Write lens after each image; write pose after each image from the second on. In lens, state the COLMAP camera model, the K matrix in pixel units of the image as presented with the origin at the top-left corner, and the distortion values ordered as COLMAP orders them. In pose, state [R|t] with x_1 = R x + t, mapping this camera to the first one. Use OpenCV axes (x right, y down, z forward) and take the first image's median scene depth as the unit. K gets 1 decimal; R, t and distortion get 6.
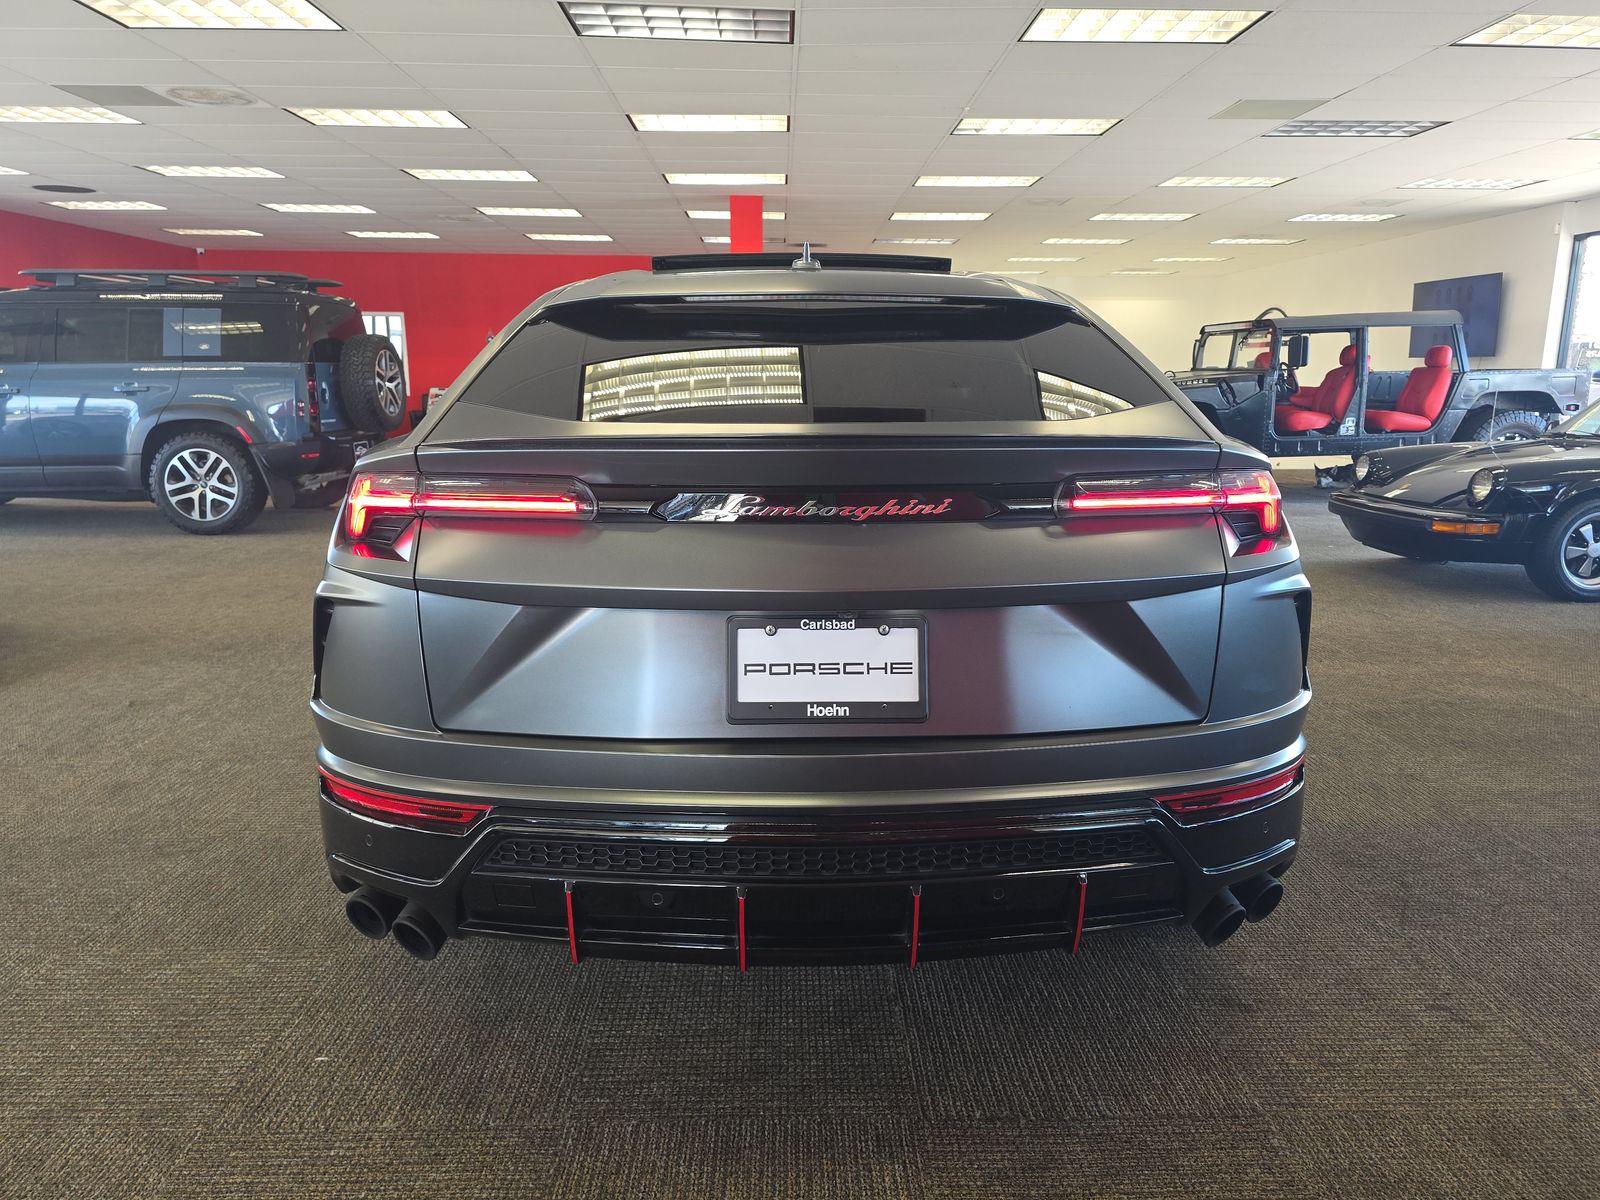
lens RADIAL K [[1077.0, 0, 804.0], [0, 1077.0, 597.0], [0, 0, 1]] dist [0.047779, -0.051537]
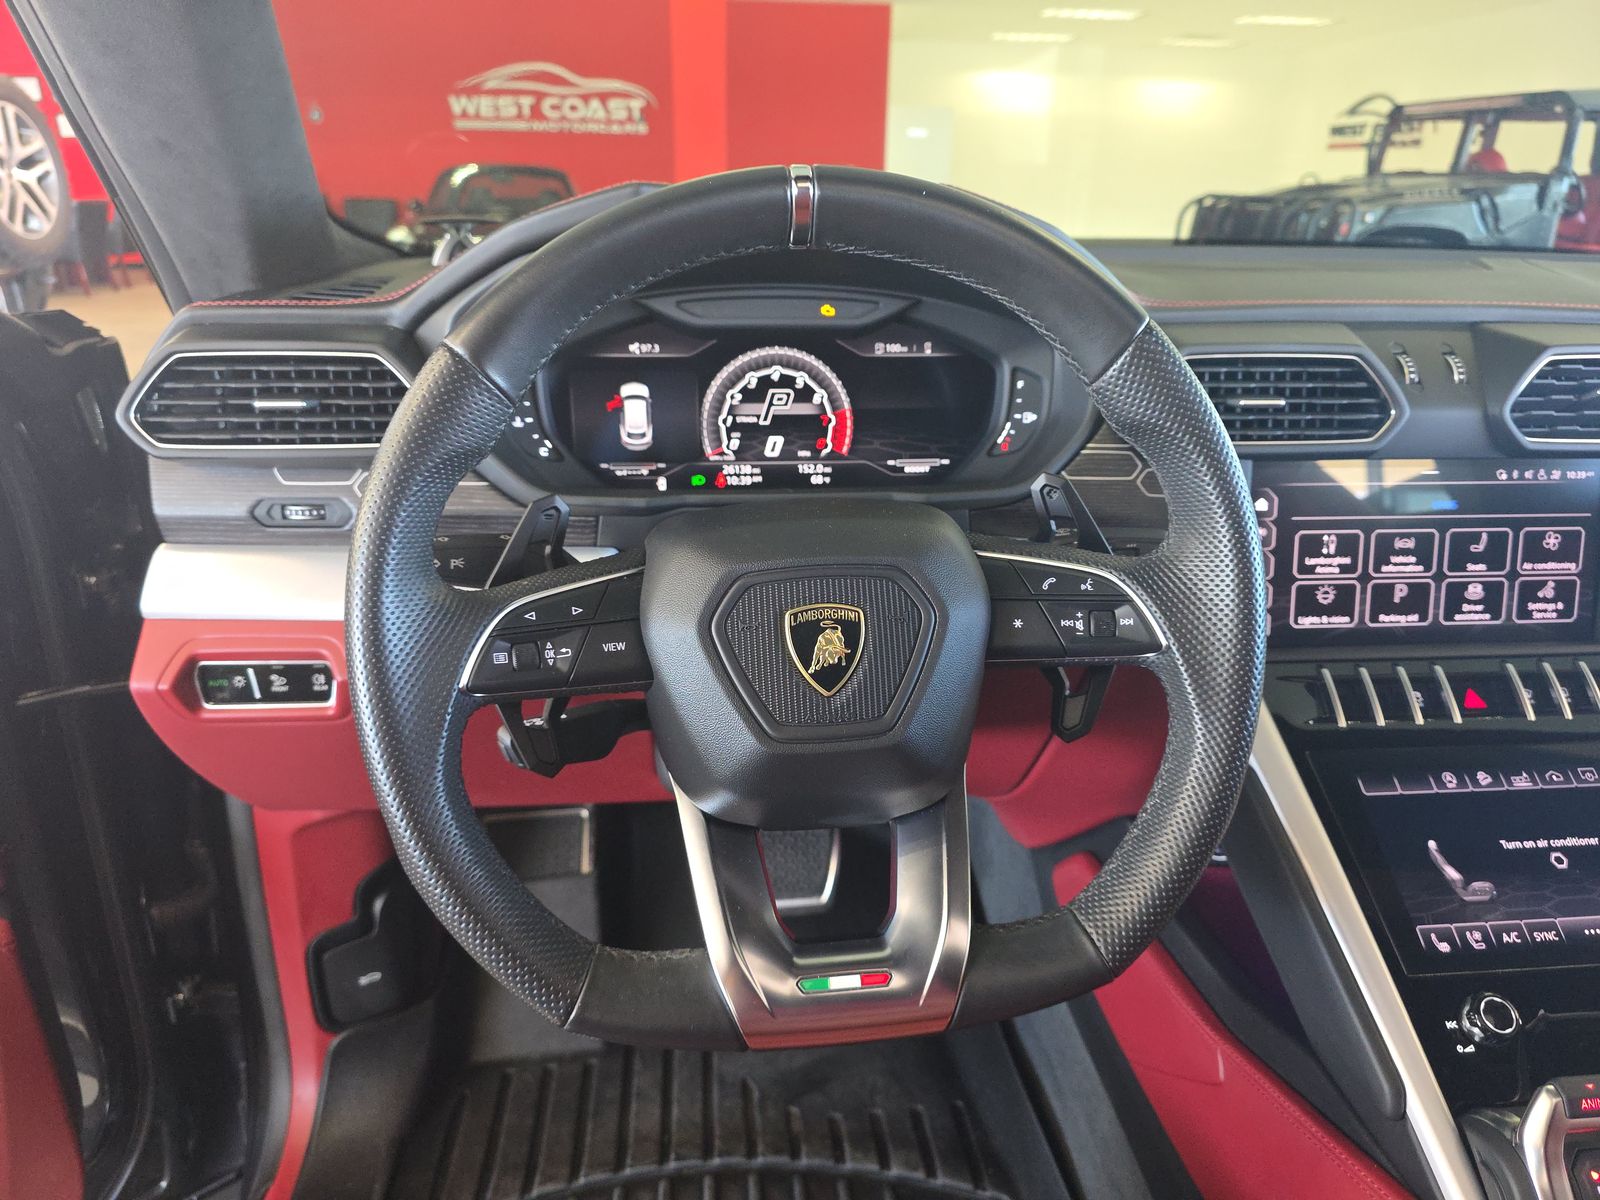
lens RADIAL K [[1108.8, 0, 805.6], [0, 1108.8, 607.0], [0, 0, 1]] dist [0.039496, -0.054133]
pose [[0.997963, -0.009884, 0.063020, -0.045708], [-0.000489, 0.986709, 0.162495, -0.087736], [-0.063788, -0.162195, 0.984695, 0.455473]]
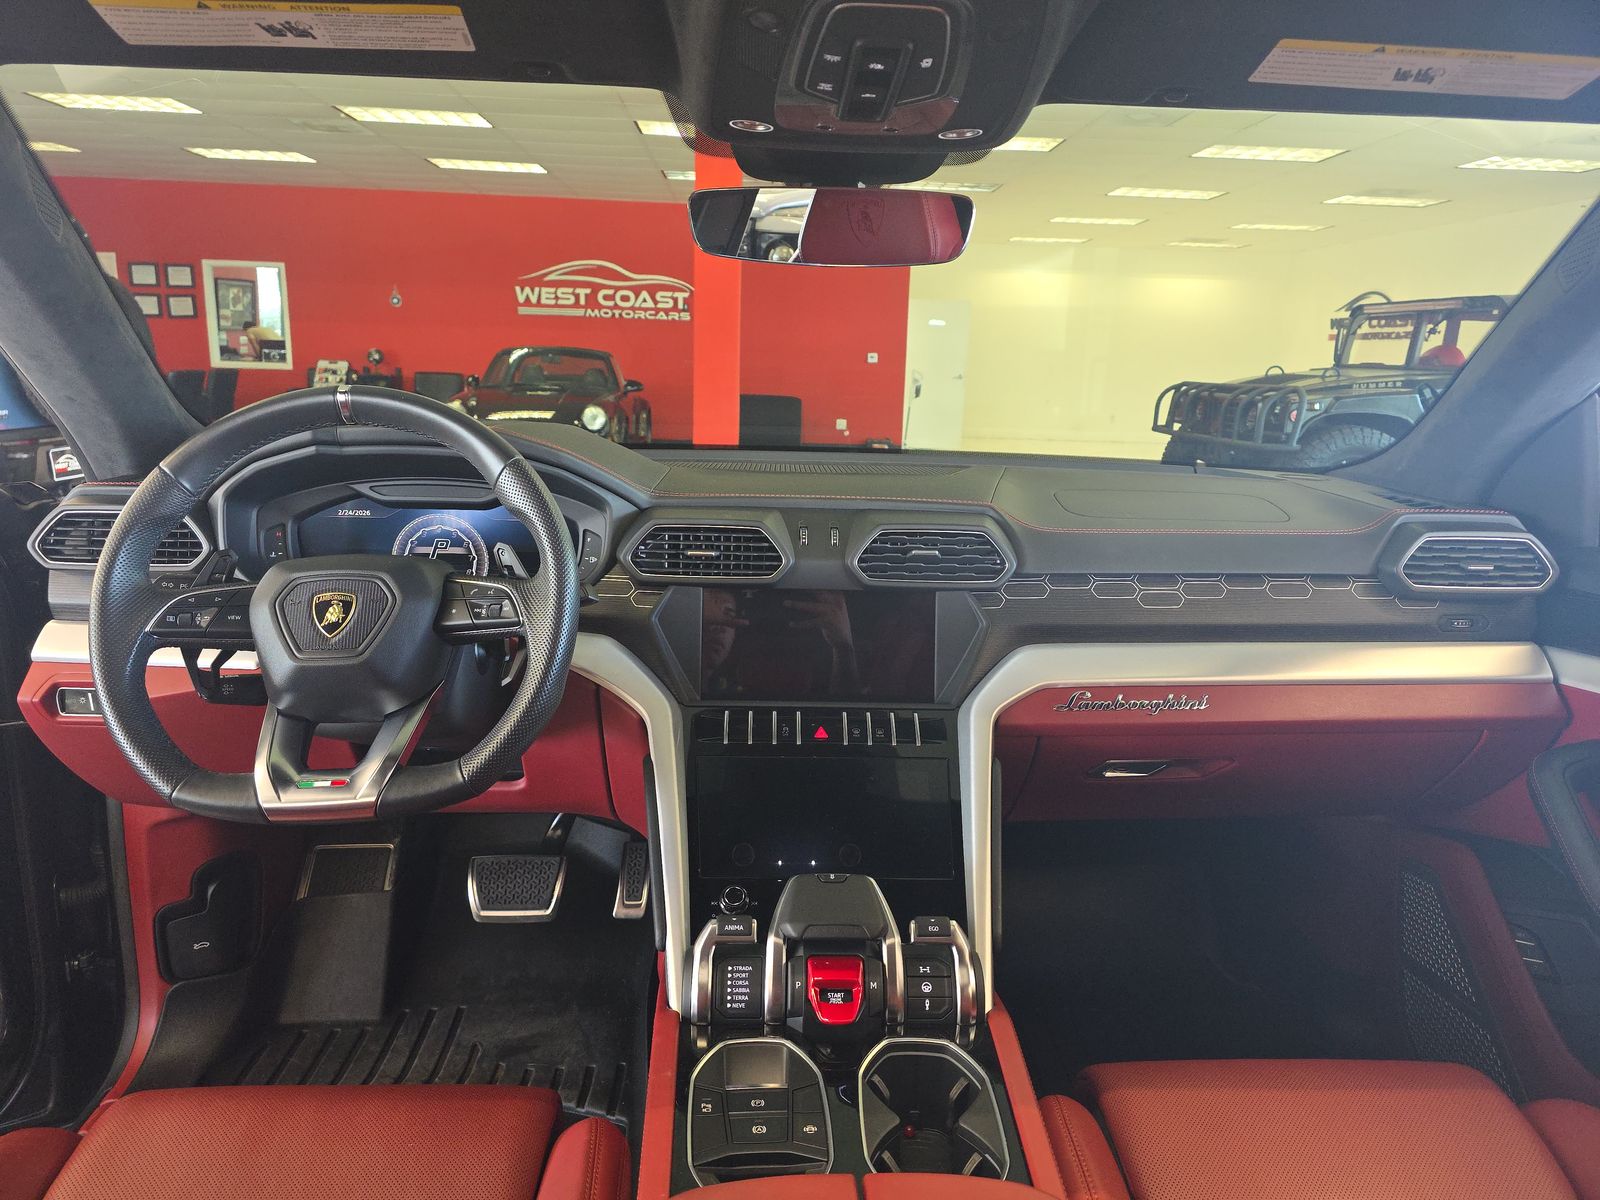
lens RADIAL K [[1077.0, 0, 804.0], [0, 1077.0, 597.0], [0, 0, 1]] dist [0.047779, -0.051537]
pose [[0.999488, 0.024037, 0.021139, -0.009816], [-0.024368, 0.999582, 0.015543, -0.086627], [-0.020757, -0.016050, 0.999656, 0.416356]]
